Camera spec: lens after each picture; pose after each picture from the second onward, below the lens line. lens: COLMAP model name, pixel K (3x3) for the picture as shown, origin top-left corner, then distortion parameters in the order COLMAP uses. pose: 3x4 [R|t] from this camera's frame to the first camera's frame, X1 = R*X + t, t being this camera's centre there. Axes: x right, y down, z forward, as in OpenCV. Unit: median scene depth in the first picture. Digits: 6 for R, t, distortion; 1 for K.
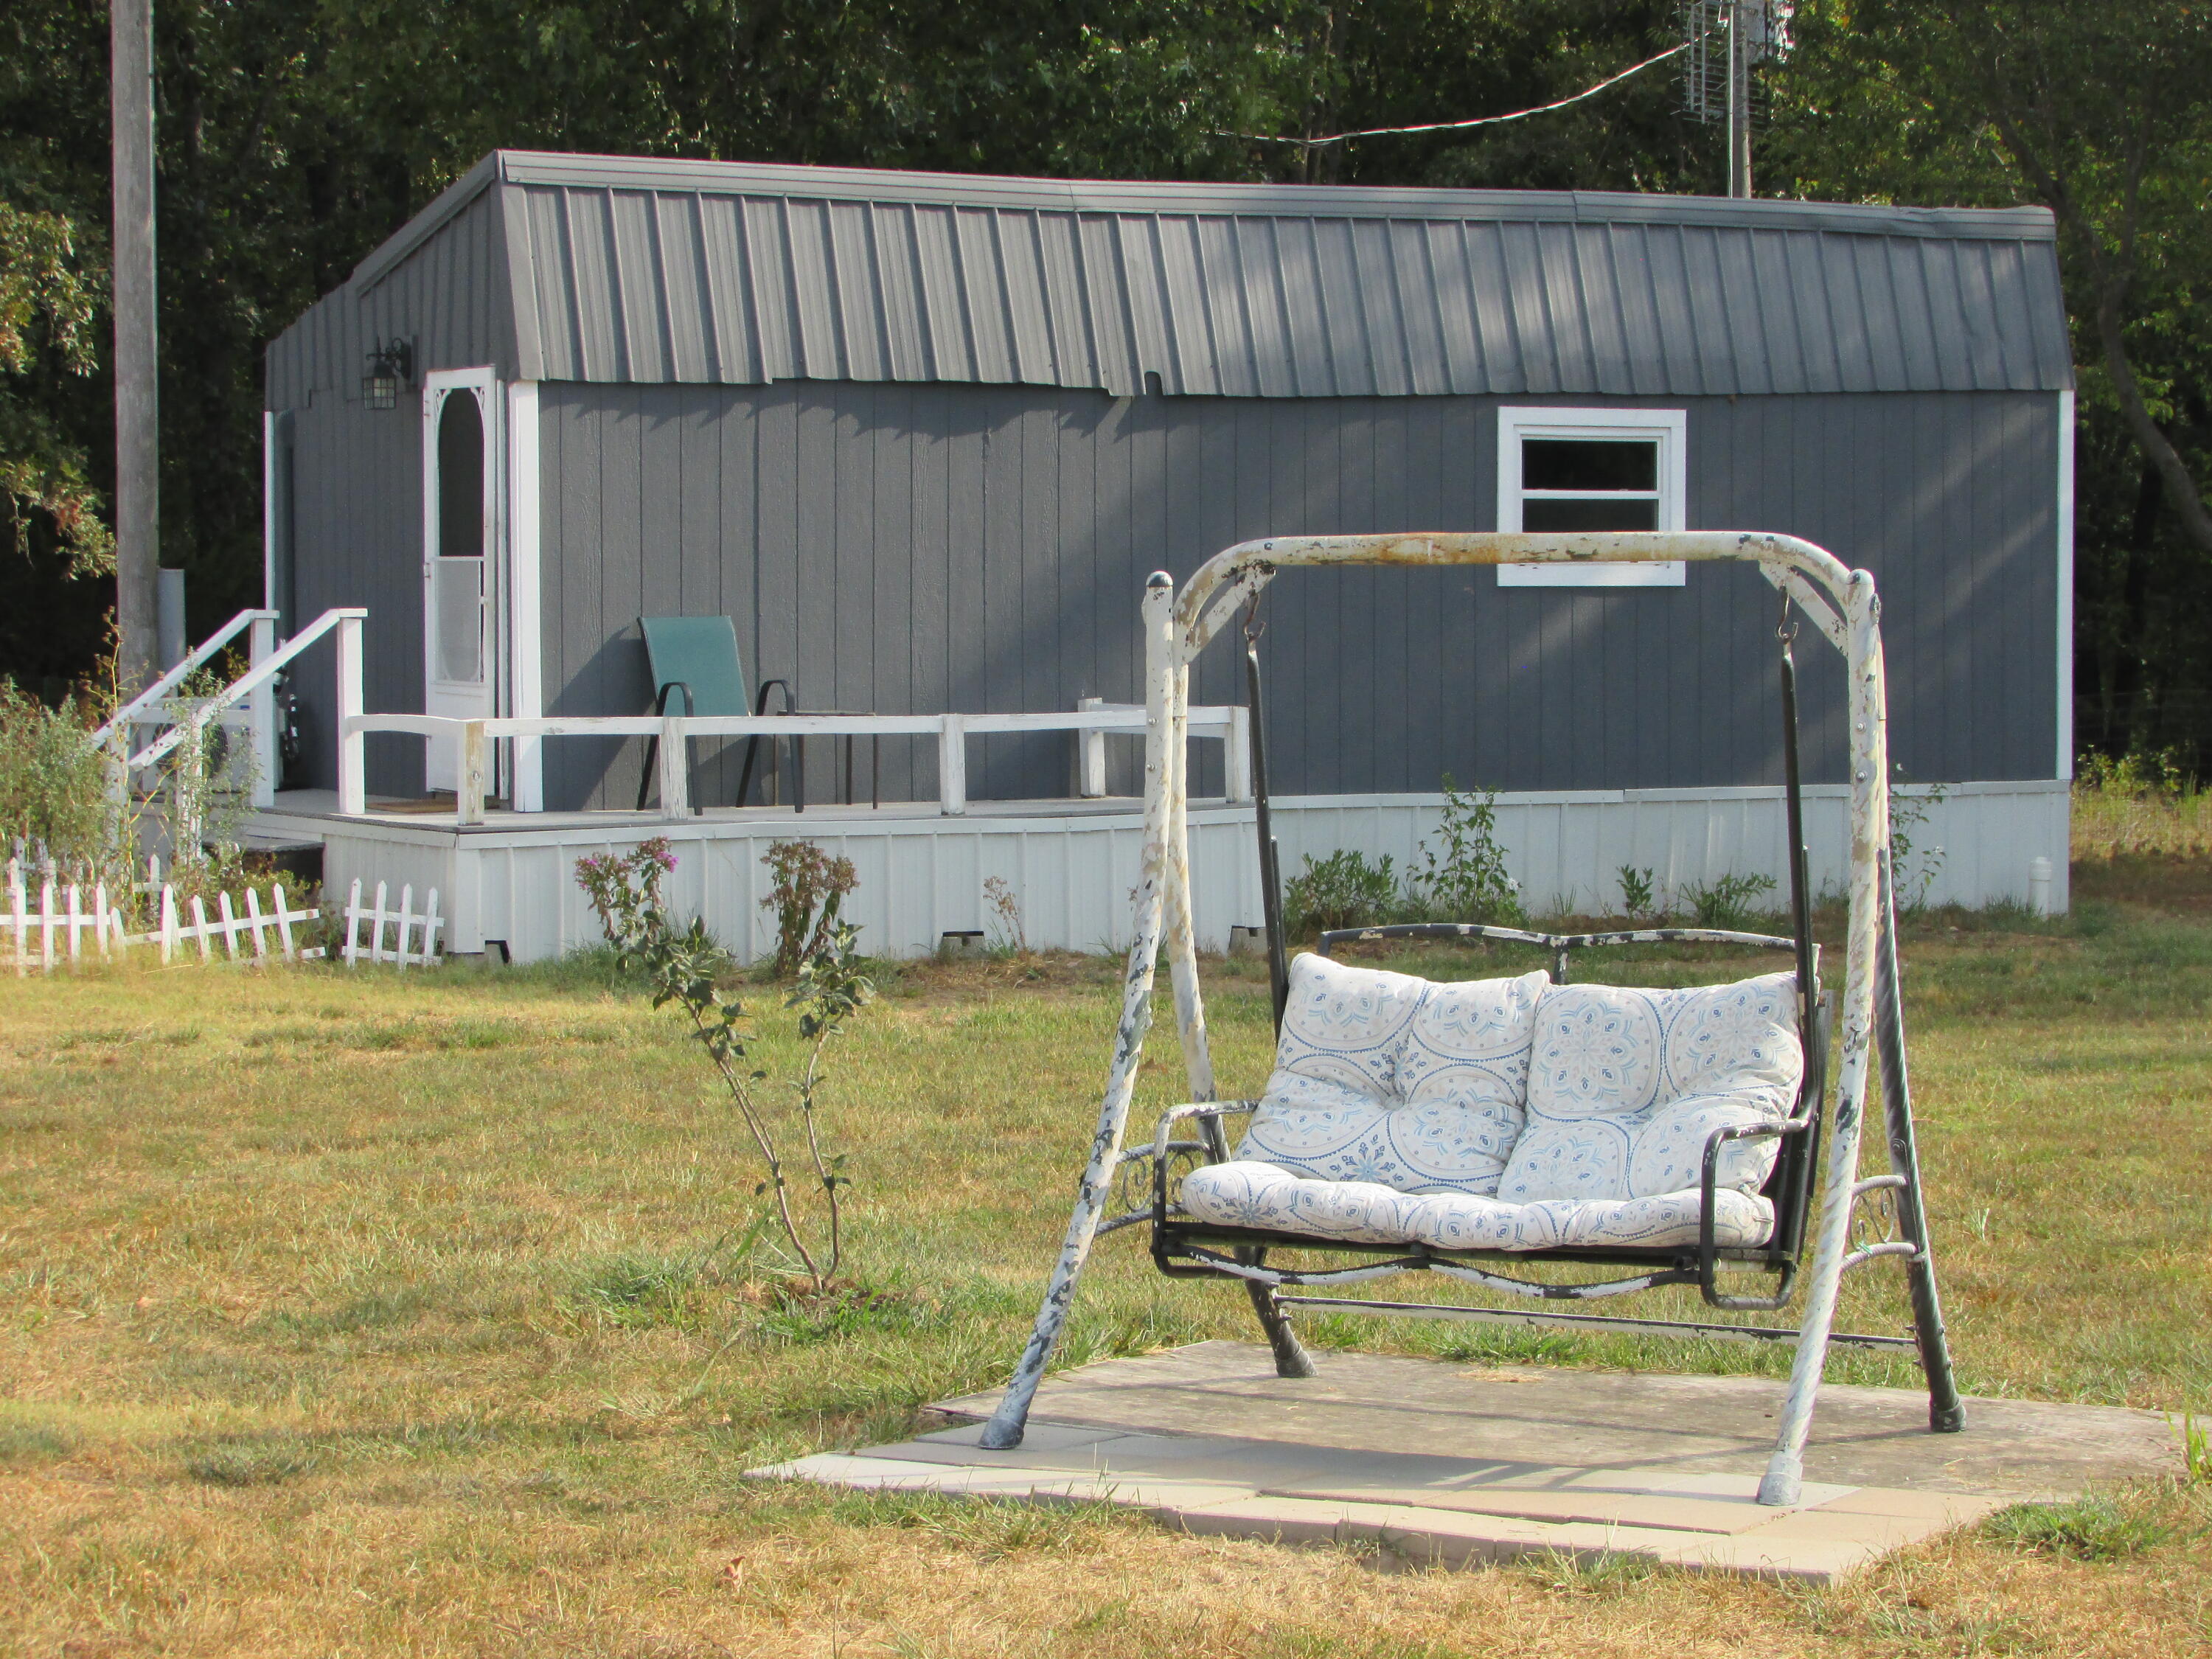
lens RADIAL K [[5229.2, 0, 1106.0], [0, 5229.2, 829.5], [0, 0, 1]] dist [-0.243137, 0.009754]
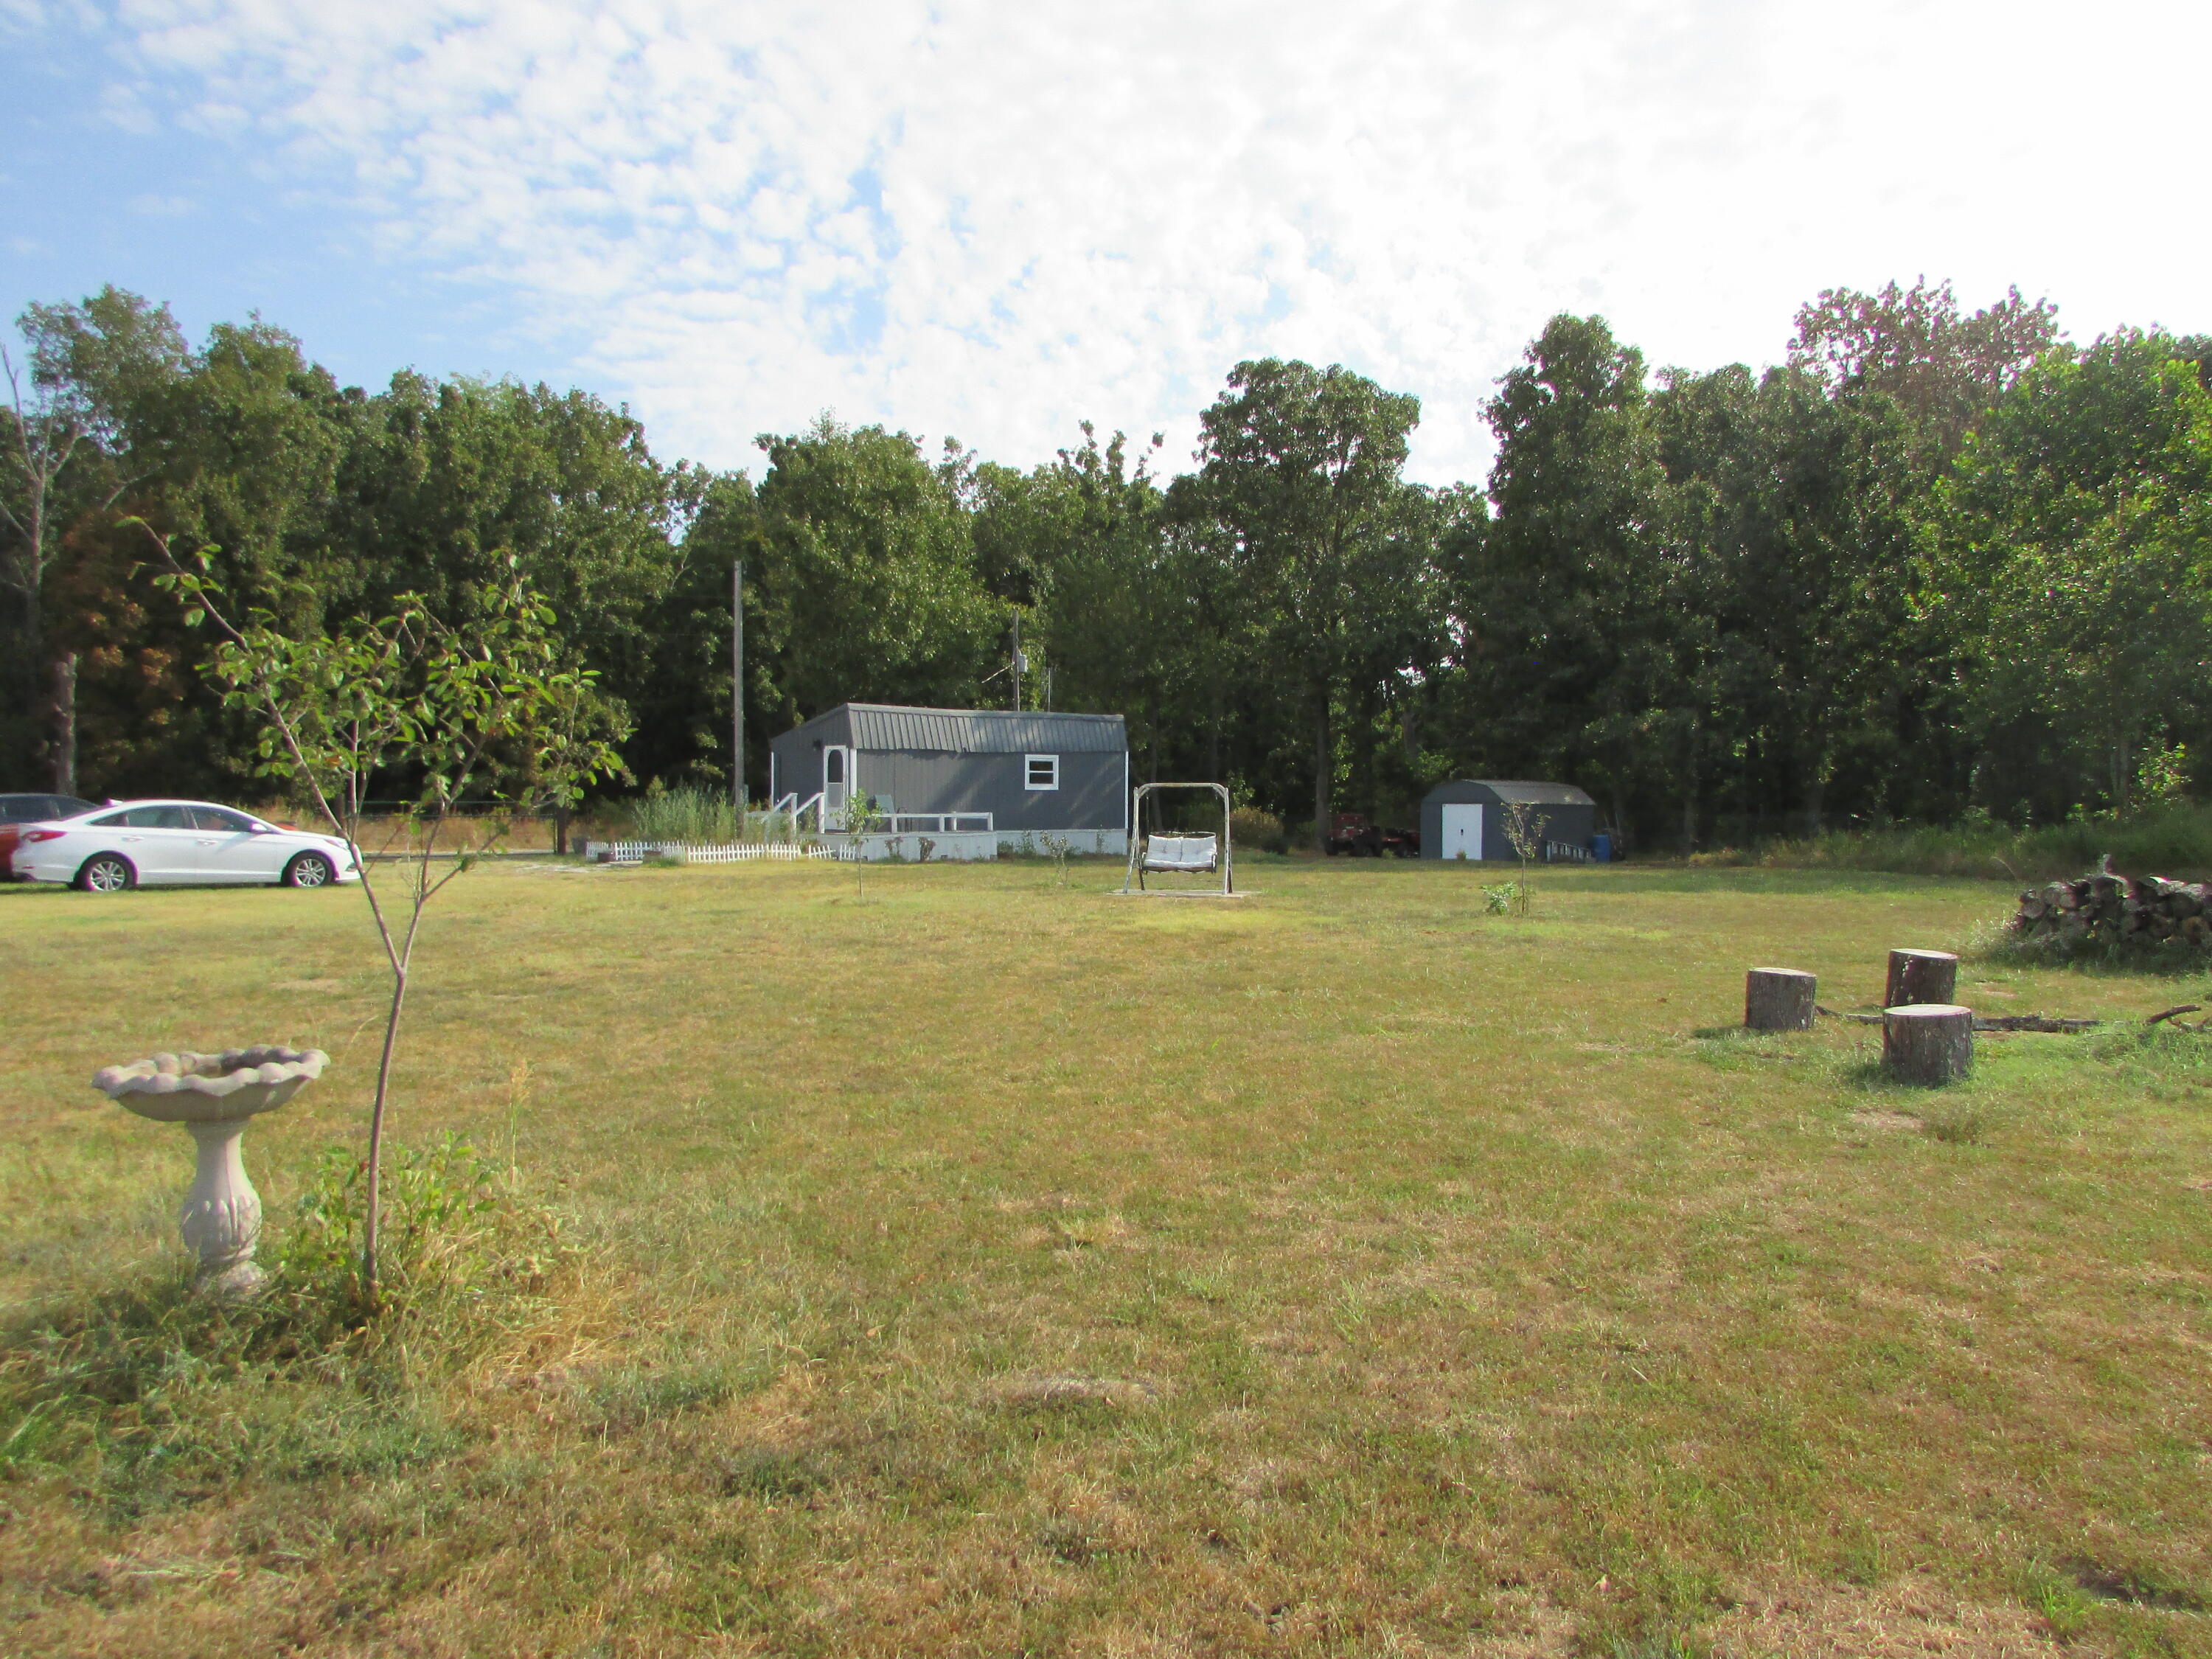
lens RADIAL K [[1551.6, 0, 1106.0], [0, 1551.6, 829.5], [0, 0, 1]] dist [-0.033495, 0.008042]
pose [[0.964581, -0.002308, 0.263776, -0.267950], [0.007949, 0.999762, -0.020322, 0.025463], [-0.263666, 0.021699, 0.964370, -0.520311]]
